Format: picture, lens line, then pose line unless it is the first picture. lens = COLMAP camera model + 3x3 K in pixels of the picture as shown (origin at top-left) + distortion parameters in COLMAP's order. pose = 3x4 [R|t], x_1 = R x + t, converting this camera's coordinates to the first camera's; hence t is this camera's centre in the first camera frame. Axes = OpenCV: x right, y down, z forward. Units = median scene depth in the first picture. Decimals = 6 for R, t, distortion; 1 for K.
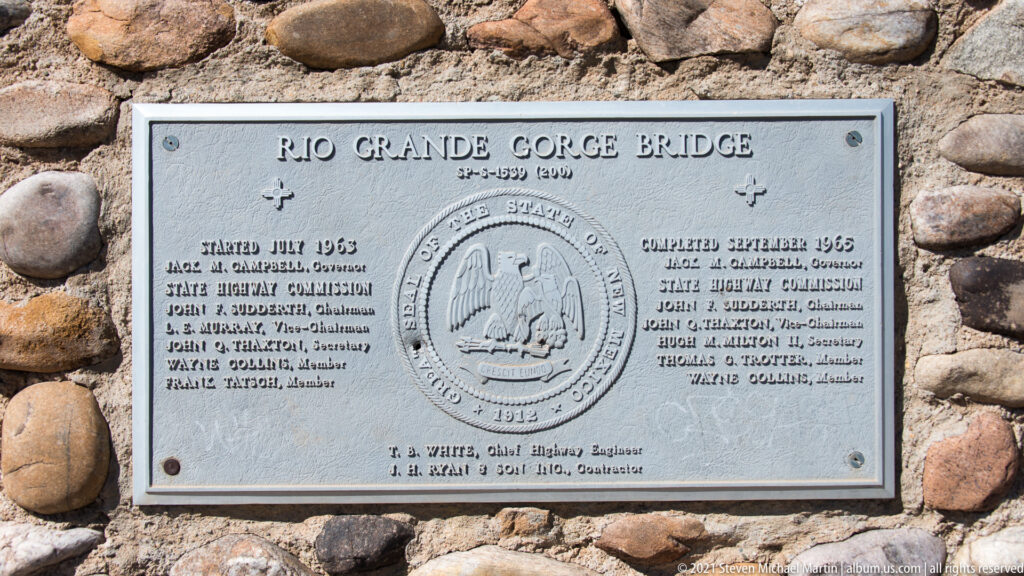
lens RADIAL K [[1357.4, 0, 512.0], [0, 1357.4, 288.0], [0, 0, 1]] dist [-0.018876, -0.024470]
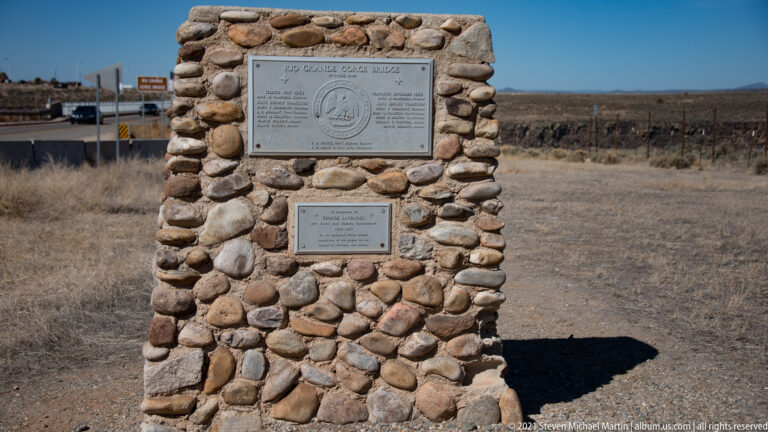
lens RADIAL K [[1237.4, 0, 384.0], [0, 1237.4, 216.0], [0, 0, 1]] dist [0.356943, 0.020175]
pose [[0.986600, 0.001432, 0.163152, -0.485669], [-0.018768, 0.994320, 0.104764, -0.057858], [-0.162076, -0.106422, 0.981023, -2.752272]]
